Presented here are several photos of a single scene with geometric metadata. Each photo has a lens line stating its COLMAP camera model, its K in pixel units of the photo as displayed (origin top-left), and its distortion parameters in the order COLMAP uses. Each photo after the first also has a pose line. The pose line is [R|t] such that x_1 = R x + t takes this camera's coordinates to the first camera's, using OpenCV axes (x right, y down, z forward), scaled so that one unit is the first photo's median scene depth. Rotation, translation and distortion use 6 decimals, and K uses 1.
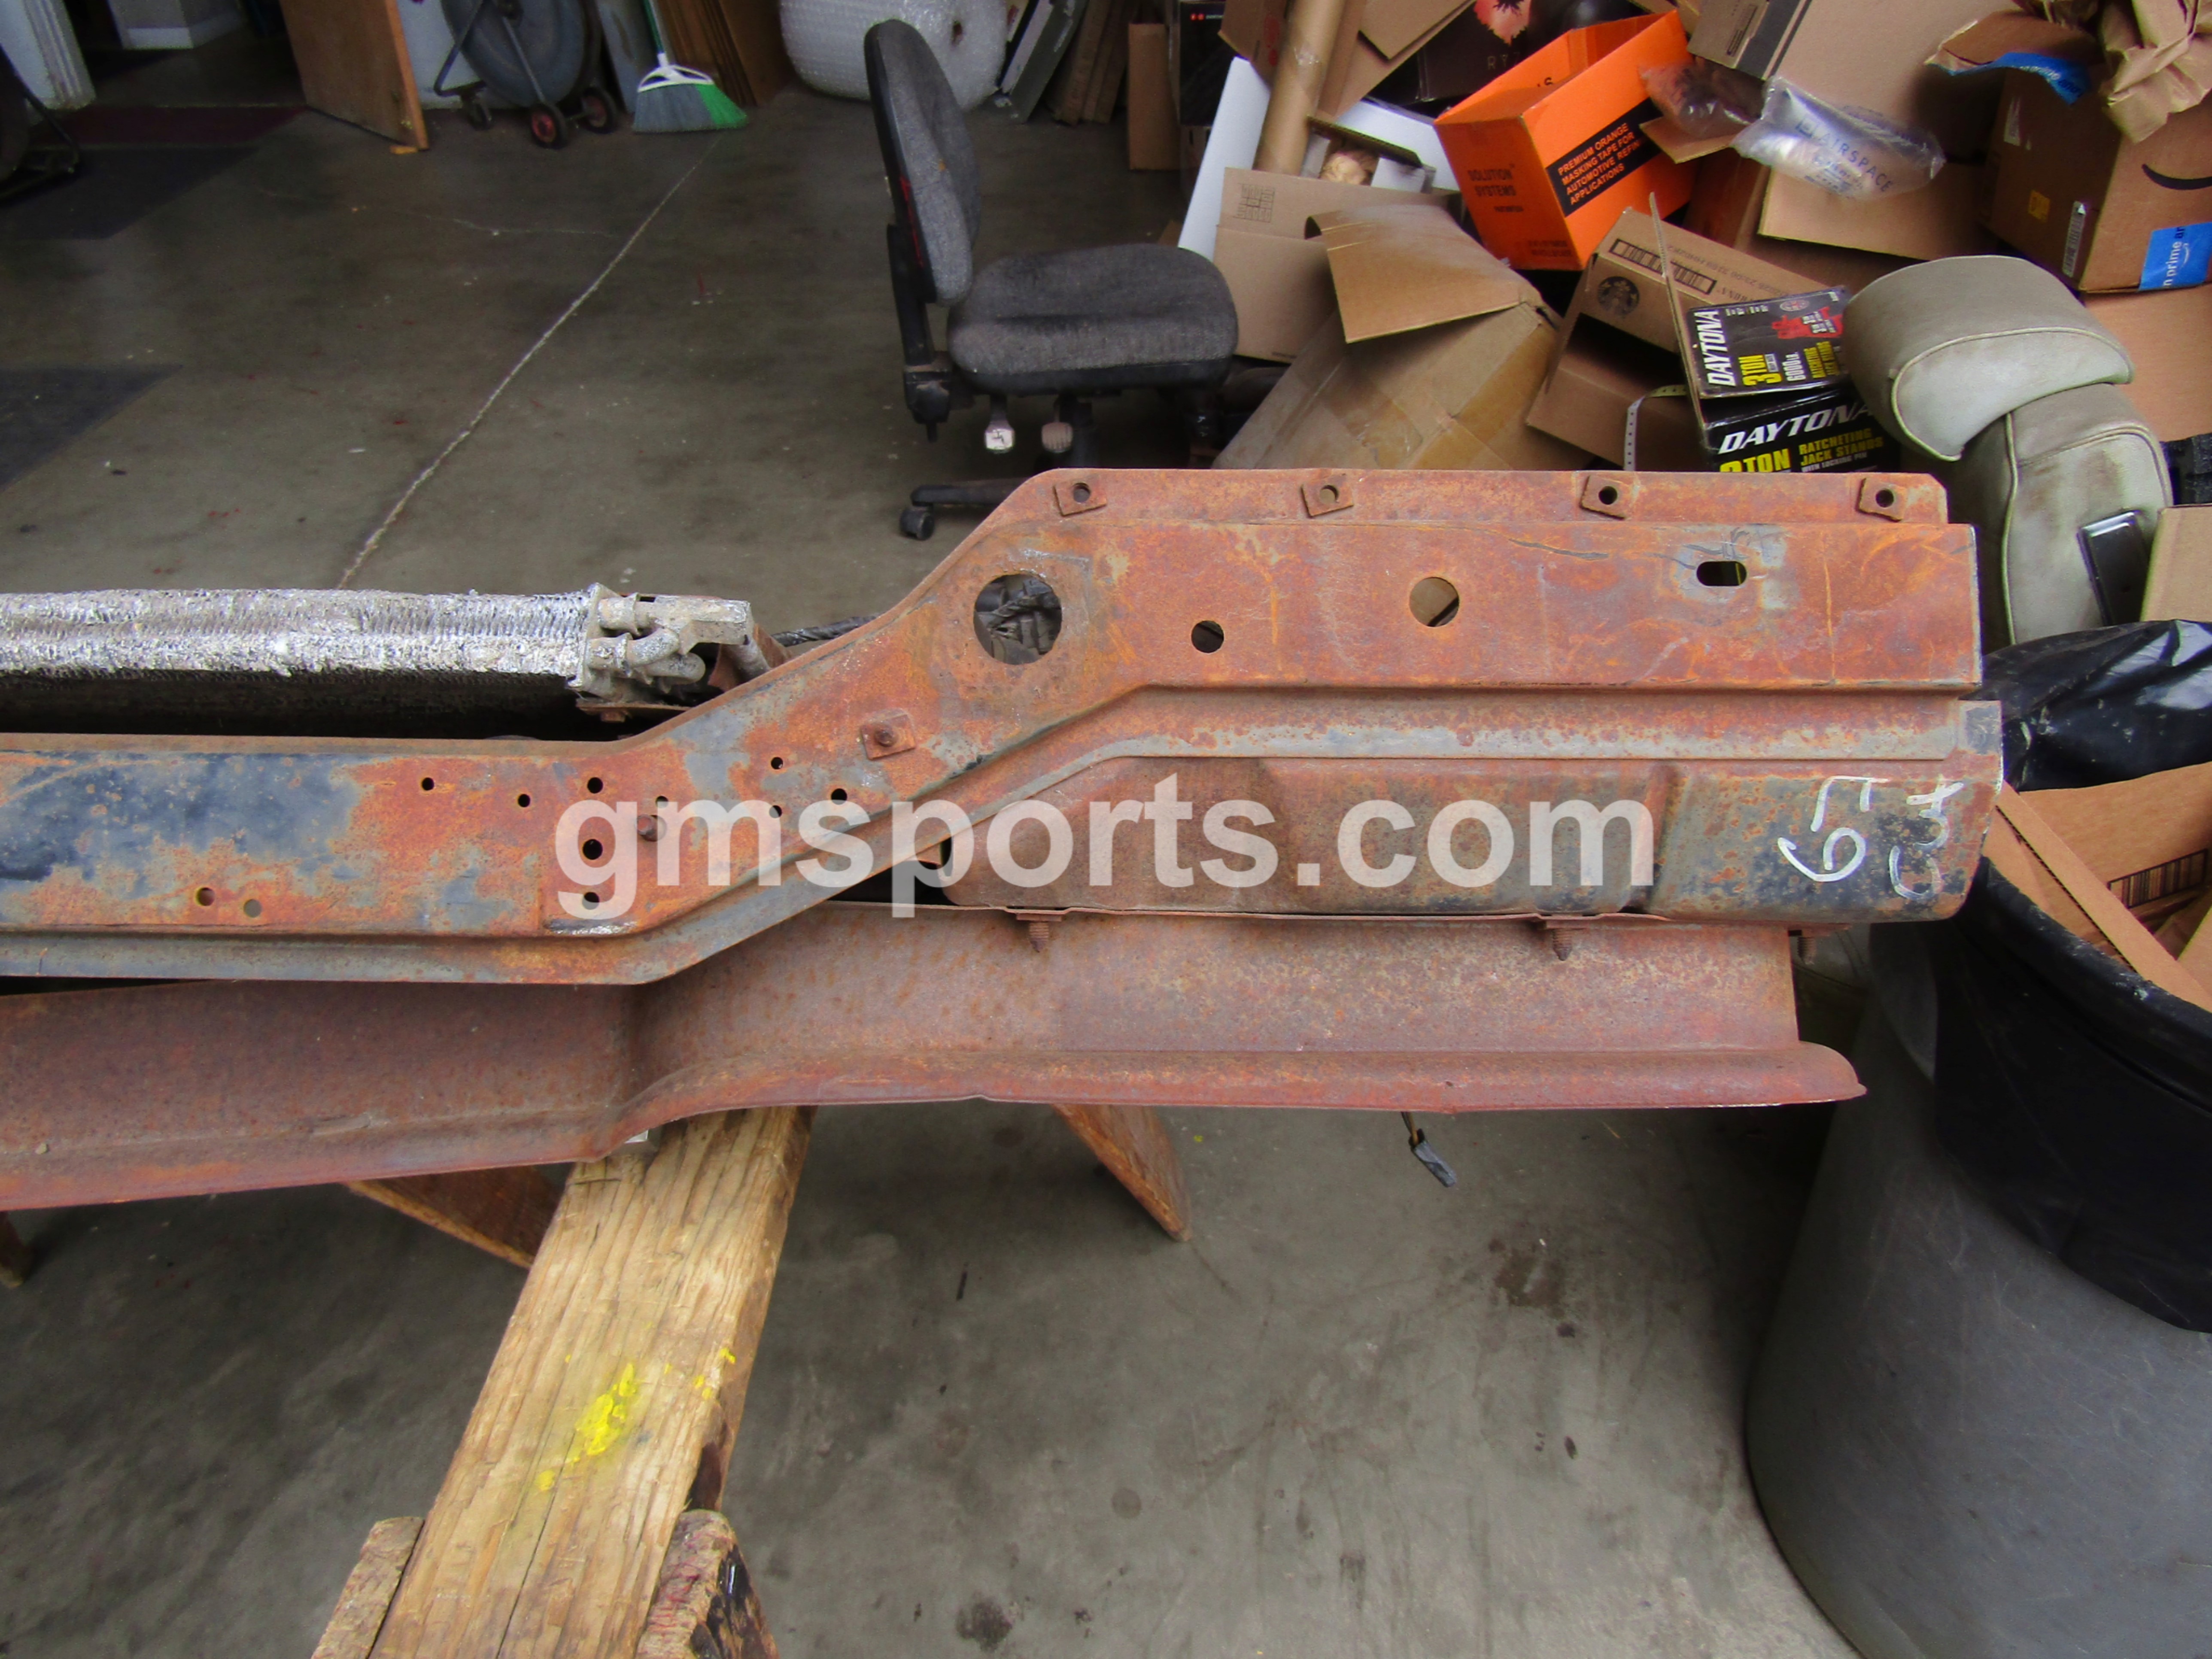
lens RADIAL K [[1578.0, 0, 1110.6], [0, 1578.0, 830.7], [0, 0, 1]] dist [-0.007061, 0.002113]
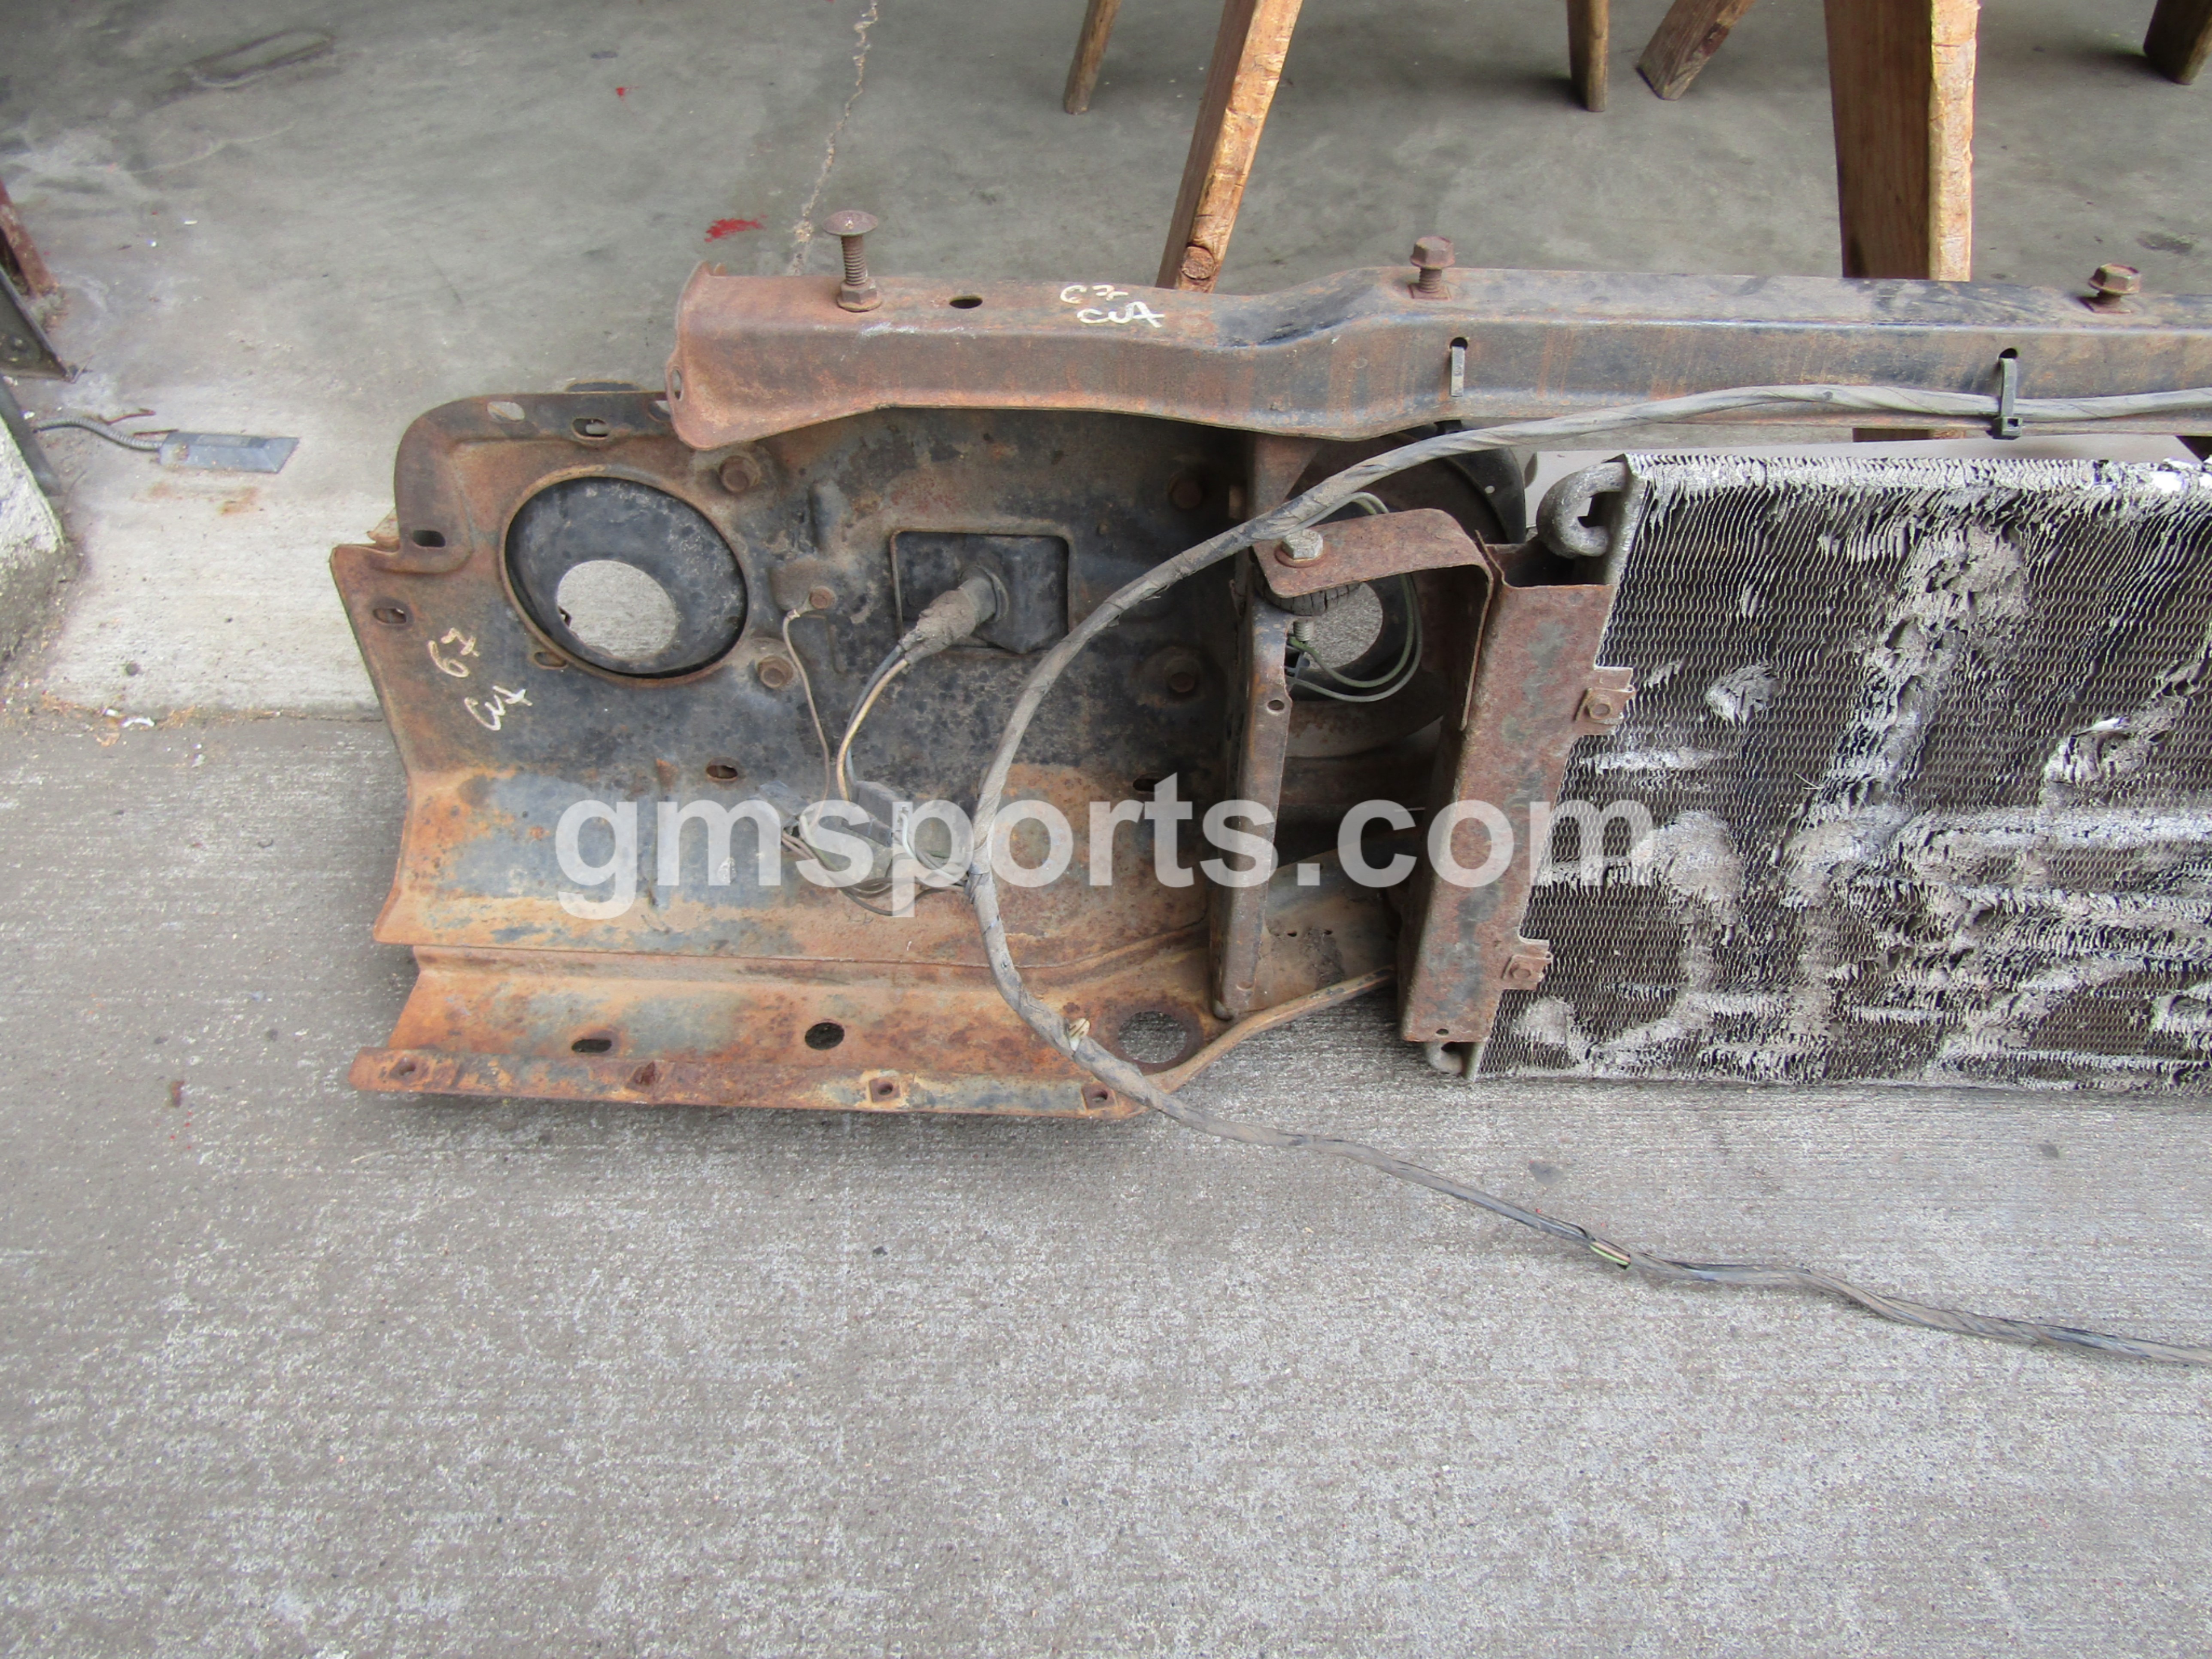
lens RADIAL K [[1578.0, 0, 1113.0], [0, 1578.0, 820.3], [0, 0, 1]] dist [-0.007061, 0.002113]
pose [[0.999986, -0.005208, 0.000829, -0.592915], [0.005029, 0.989074, 0.147332, 0.535676], [-0.001587, -0.147326, 0.989087, -0.096047]]
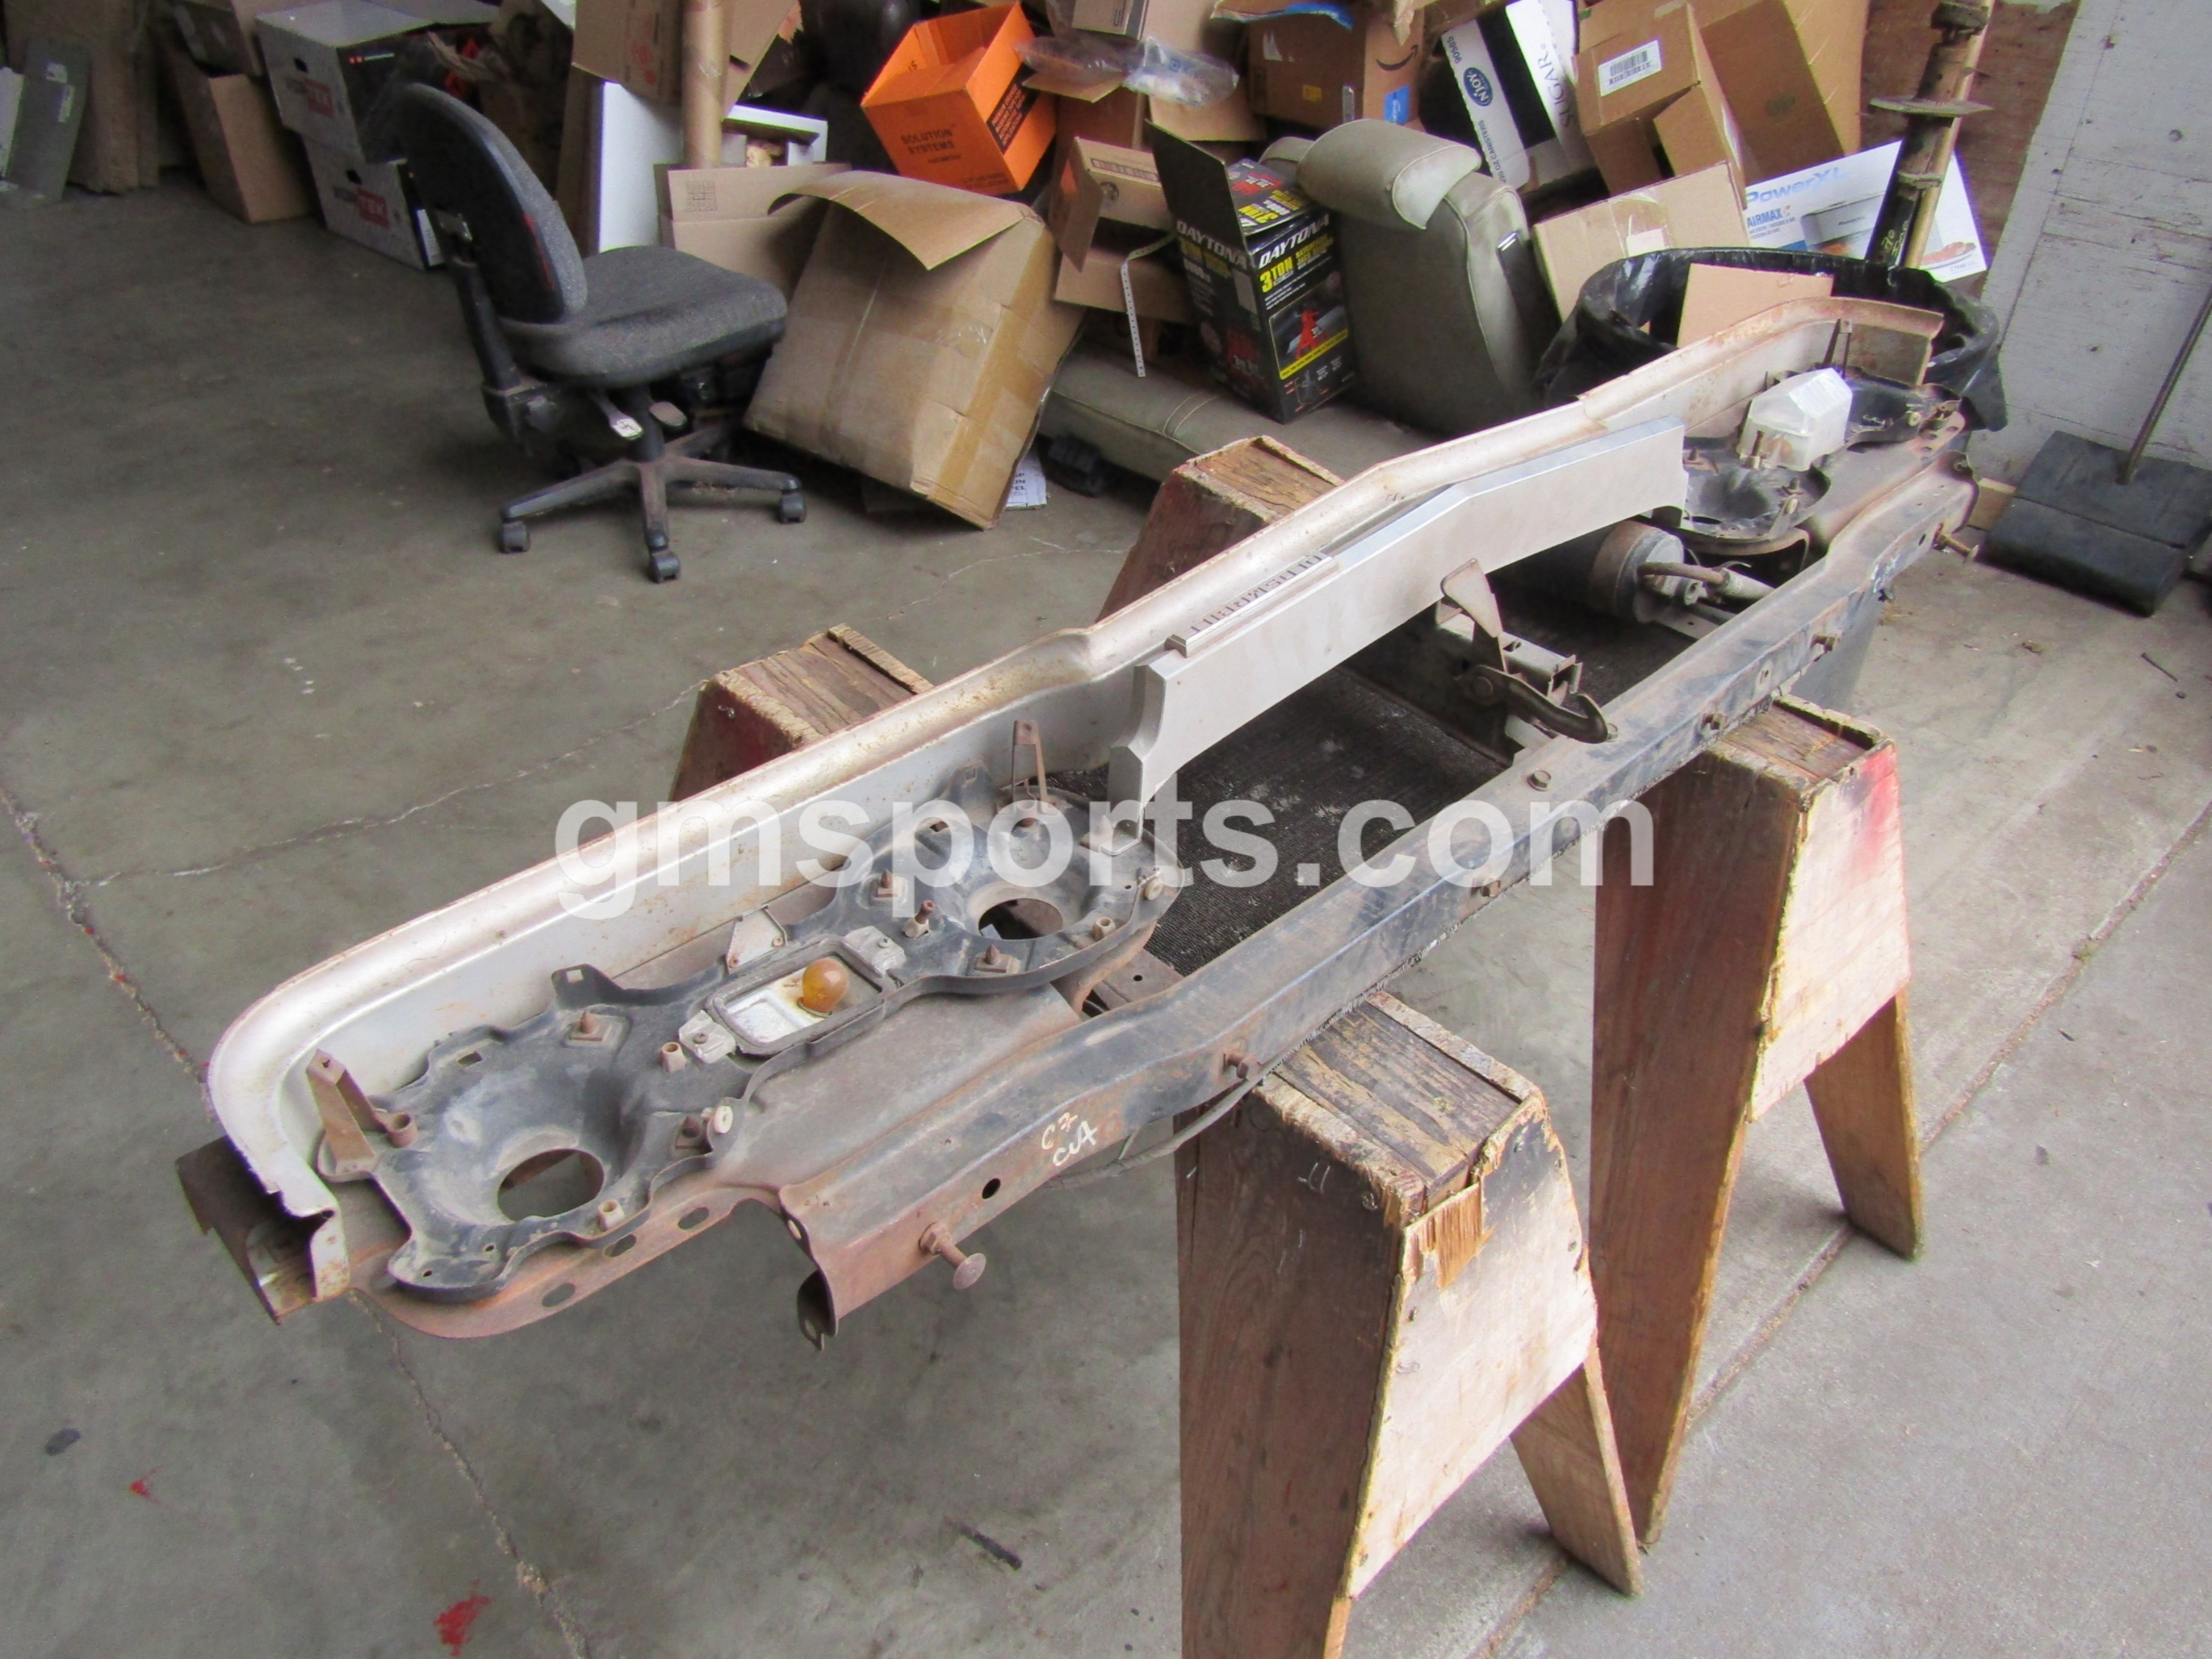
lens RADIAL K [[1578.0, 0, 1114.0], [0, 1578.0, 818.5], [0, 0, 1]] dist [-0.007061, 0.002113]
pose [[0.727648, -0.393853, 0.561613, -0.833678], [0.392966, 0.910414, 0.129321, 0.004264], [-0.562233, 0.126595, 0.817232, -0.154562]]
